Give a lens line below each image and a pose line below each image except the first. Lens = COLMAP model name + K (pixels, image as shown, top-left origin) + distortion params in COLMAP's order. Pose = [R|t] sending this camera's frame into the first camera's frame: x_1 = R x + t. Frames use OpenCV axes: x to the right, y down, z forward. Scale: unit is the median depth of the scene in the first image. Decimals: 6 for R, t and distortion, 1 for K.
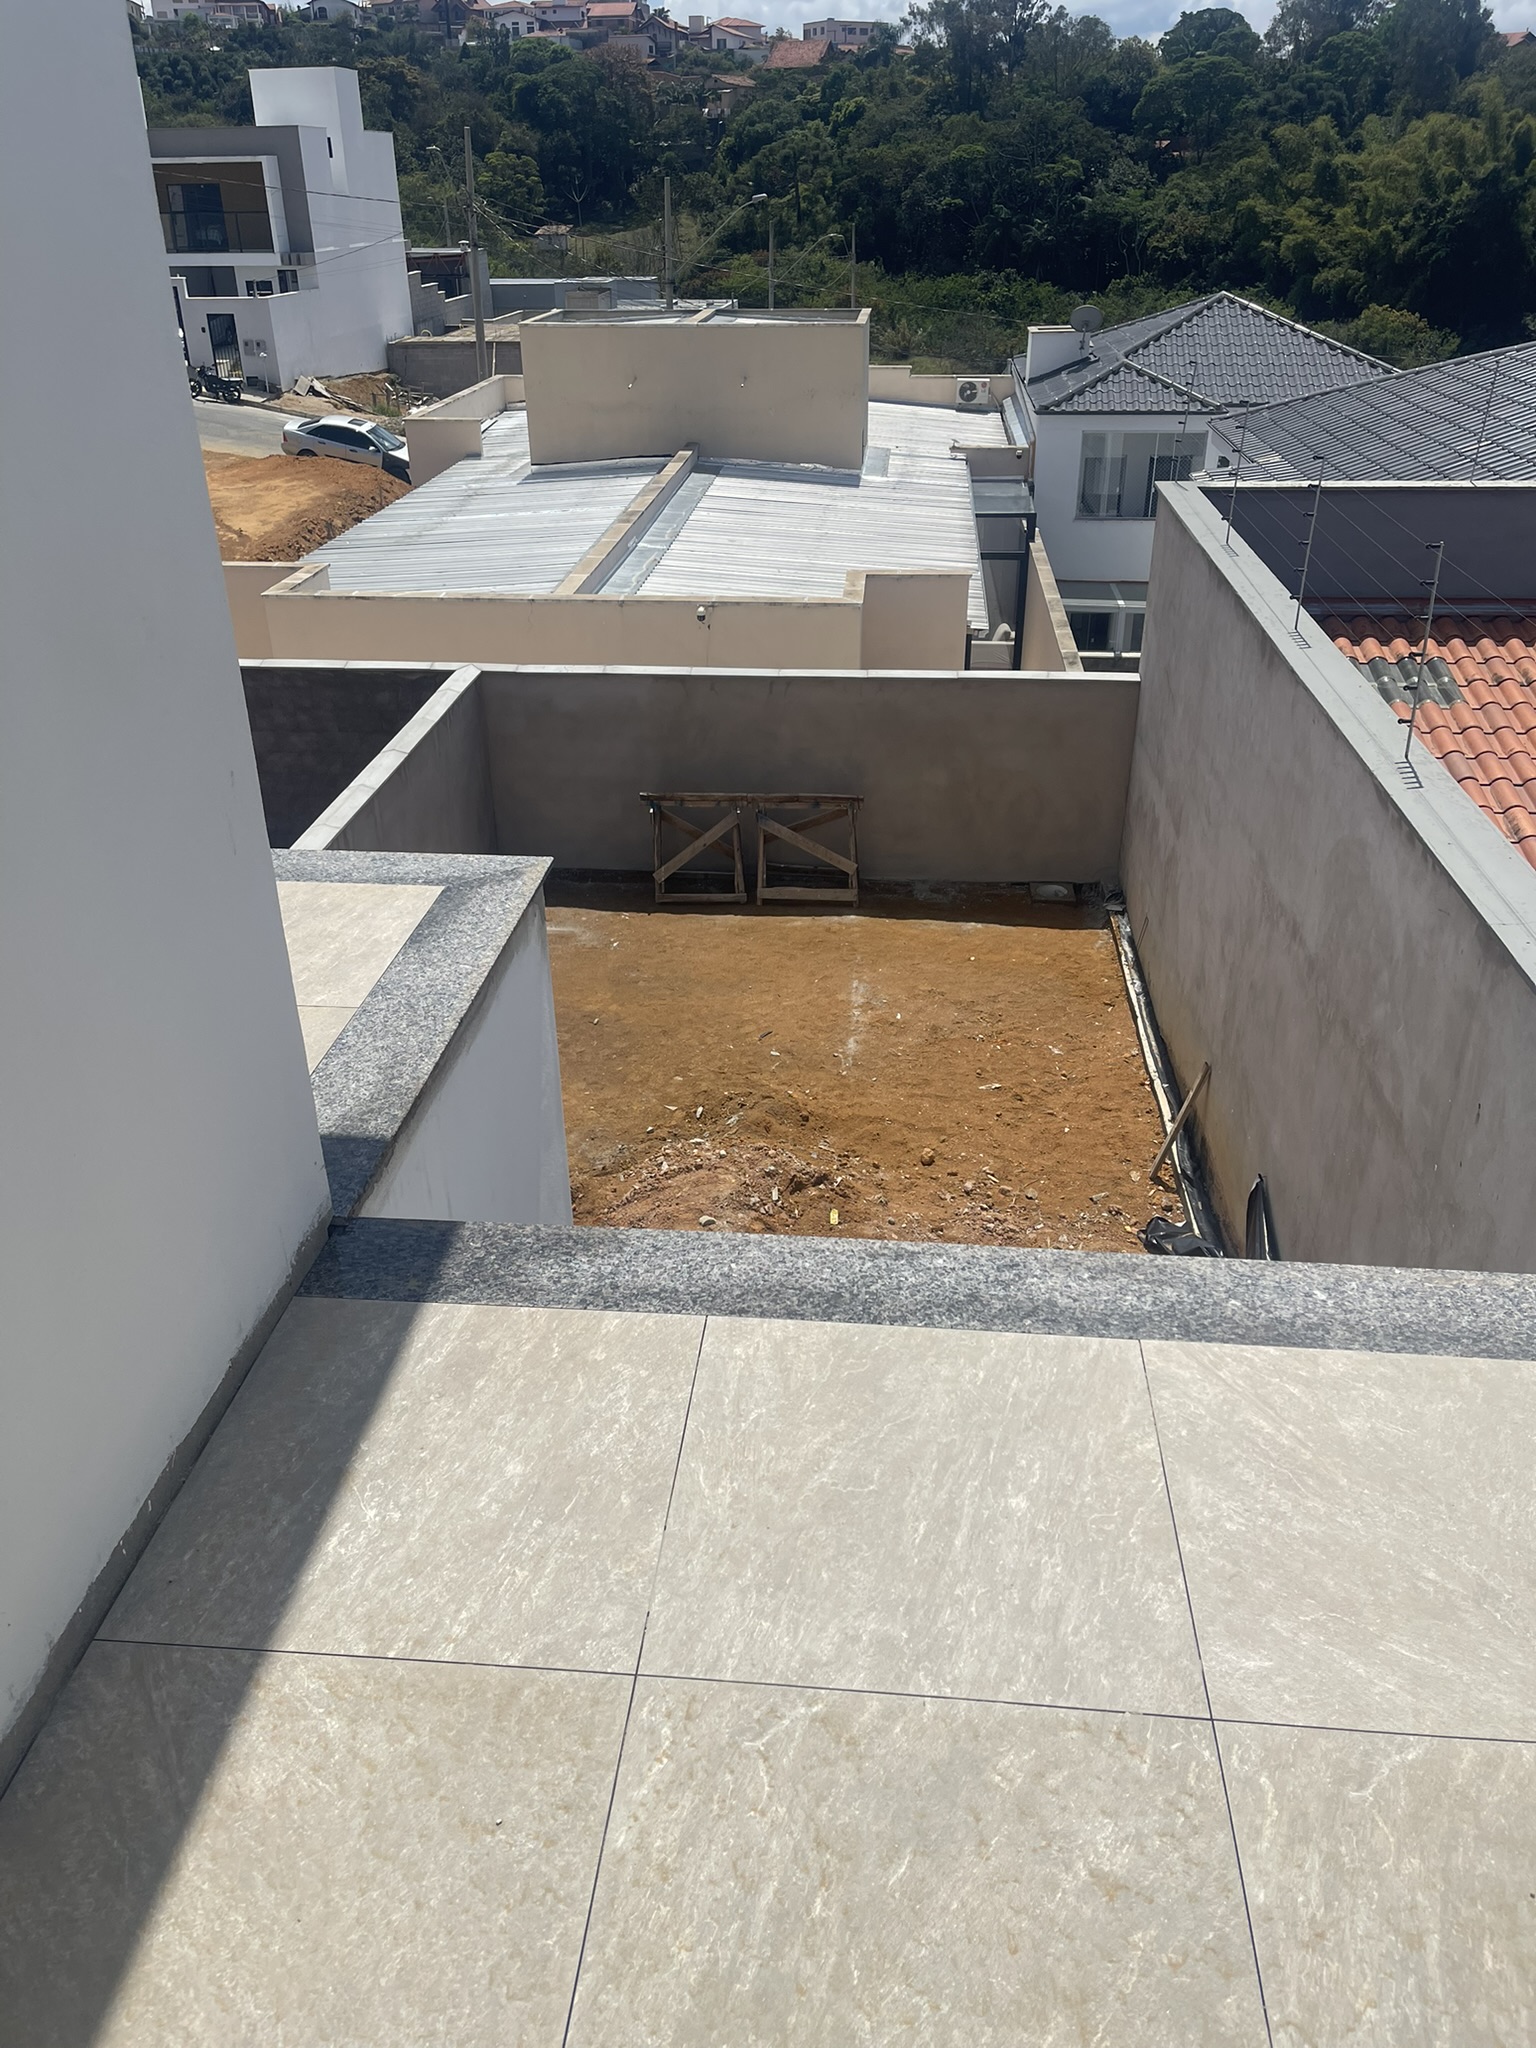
lens RADIAL K [[1523.7, 0, 776.1], [0, 1523.7, 1032.1], [0, 0, 1]] dist [0.082940, -0.112045]
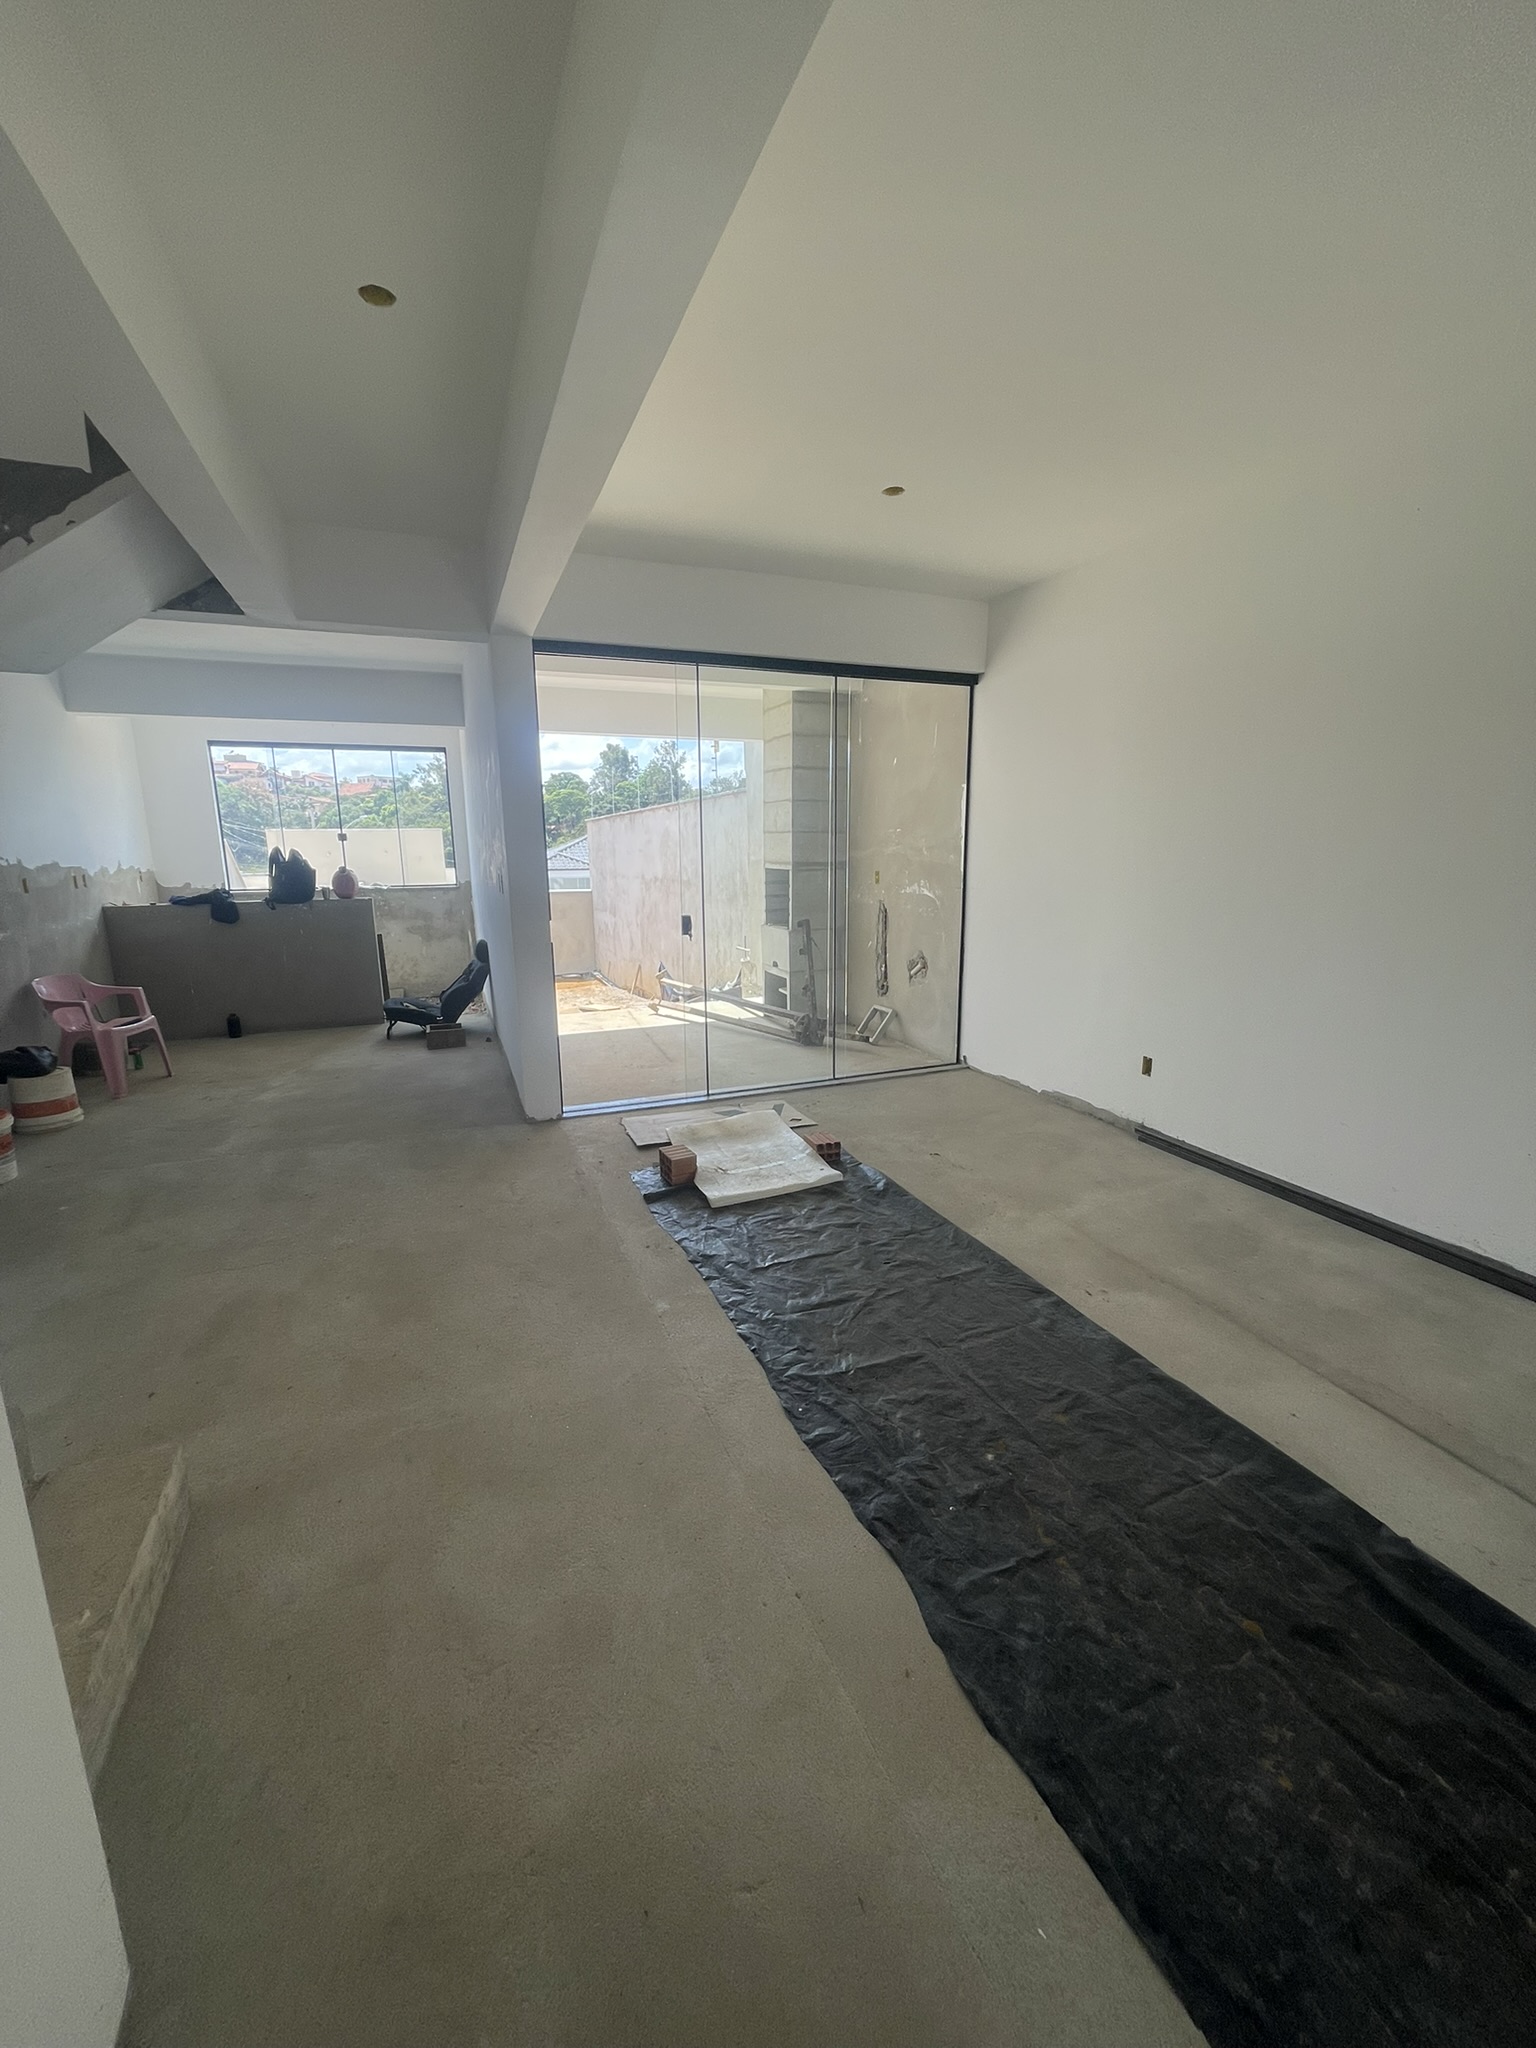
lens RADIAL K [[824.8, 0, 768.0], [0, 824.8, 1024.0], [0, 0, 1]] dist [-0.002498, -0.000164]
pose [[0.893096, -0.095528, 0.439606, -0.037098], [0.221589, 0.943841, -0.245076, 0.107166], [-0.391507, 0.316289, 0.864109, -0.076481]]
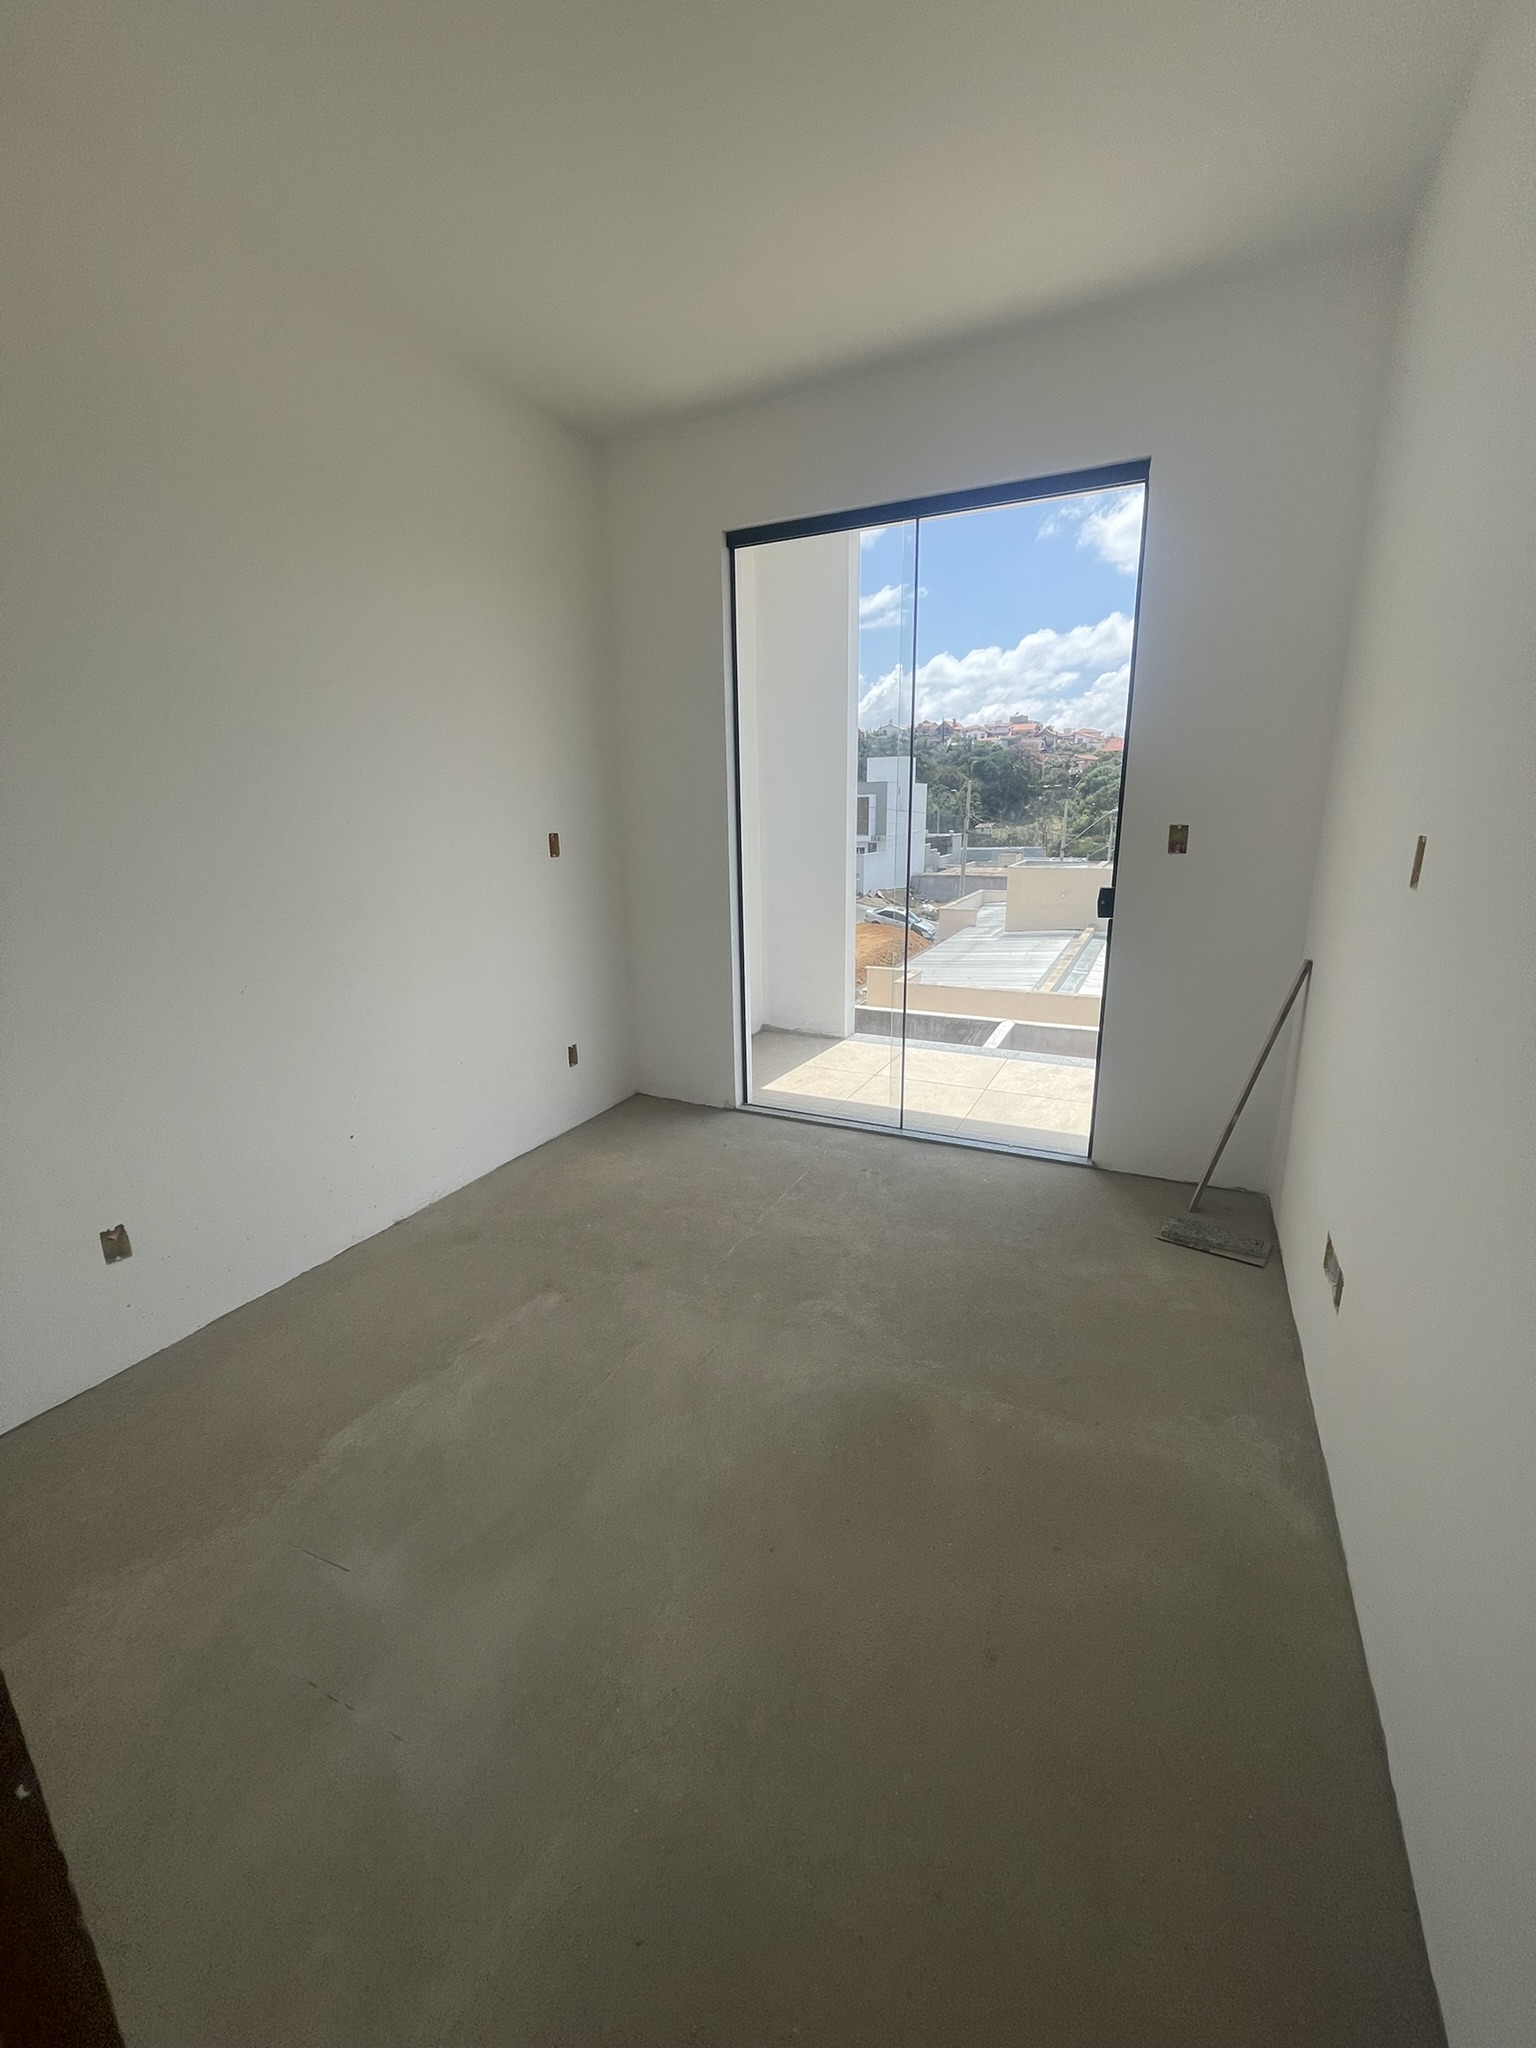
lens RADIAL K [[828.4, 0, 768.0], [0, 828.4, 1024.0], [0, 0, 1]] dist [-0.013371, -0.000122]
pose [[0.932618, 0.084634, -0.350801, -0.030391], [-0.166583, 0.963305, -0.210460, 0.012734], [0.320116, 0.254716, 0.912494, -0.024454]]
